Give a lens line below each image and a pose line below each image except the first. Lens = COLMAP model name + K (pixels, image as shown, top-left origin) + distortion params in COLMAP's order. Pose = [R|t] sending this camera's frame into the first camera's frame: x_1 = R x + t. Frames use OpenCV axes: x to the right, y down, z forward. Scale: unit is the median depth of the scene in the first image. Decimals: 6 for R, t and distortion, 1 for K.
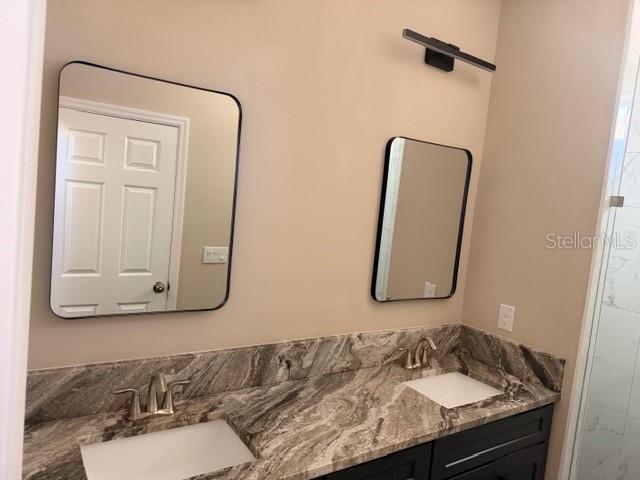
lens RADIAL K [[447.4, 0, 322.1], [0, 447.4, 241.3], [0, 0, 1]] dist [0.100748, -0.148954]
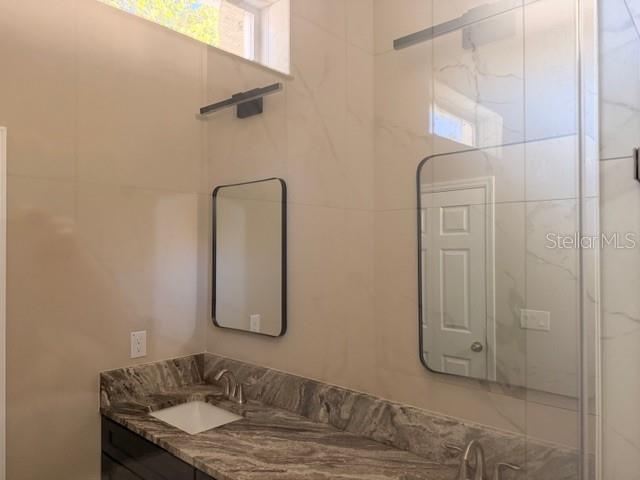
lens RADIAL K [[461.8, 0, 316.5], [0, 461.8, 238.9], [0, 0, 1]] dist [0.046609, -0.075192]
pose [[0.242122, -0.108892, -0.964116, 0.926127], [-0.062610, 0.989857, -0.127523, 0.027560], [0.968224, 0.091239, 0.232848, 0.653426]]
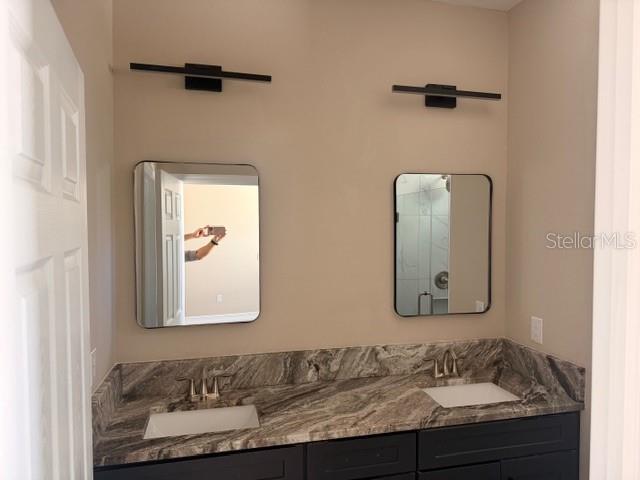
lens RADIAL K [[447.4, 0, 322.1], [0, 447.4, 241.3], [0, 0, 1]] dist [0.100748, -0.148954]
pose [[0.935881, -0.085256, -0.341845, 0.367710], [0.059607, 0.994608, -0.084867, 0.032496], [0.347238, 0.059049, 0.935916, -0.159960]]
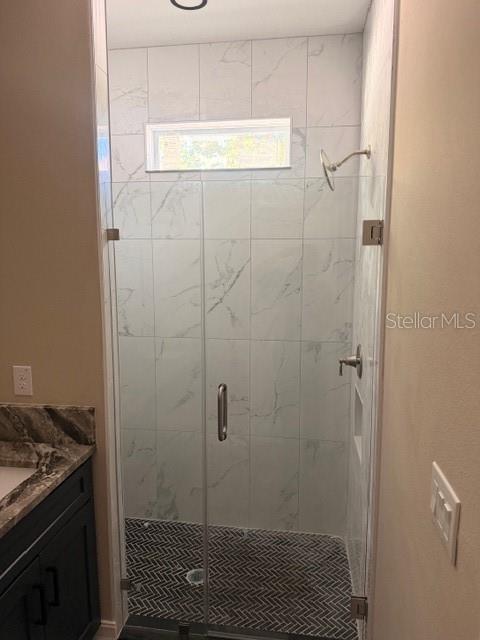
lens RADIAL K [[461.8, 0, 240.0], [0, 461.8, 320.0], [0, 0, 1]] dist [0.046609, -0.075192]
pose [[0.674512, -0.197350, 0.711397, 0.099129], [0.134591, 0.980332, 0.144344, -0.013262], [-0.725892, -0.001614, 0.687807, 0.133901]]
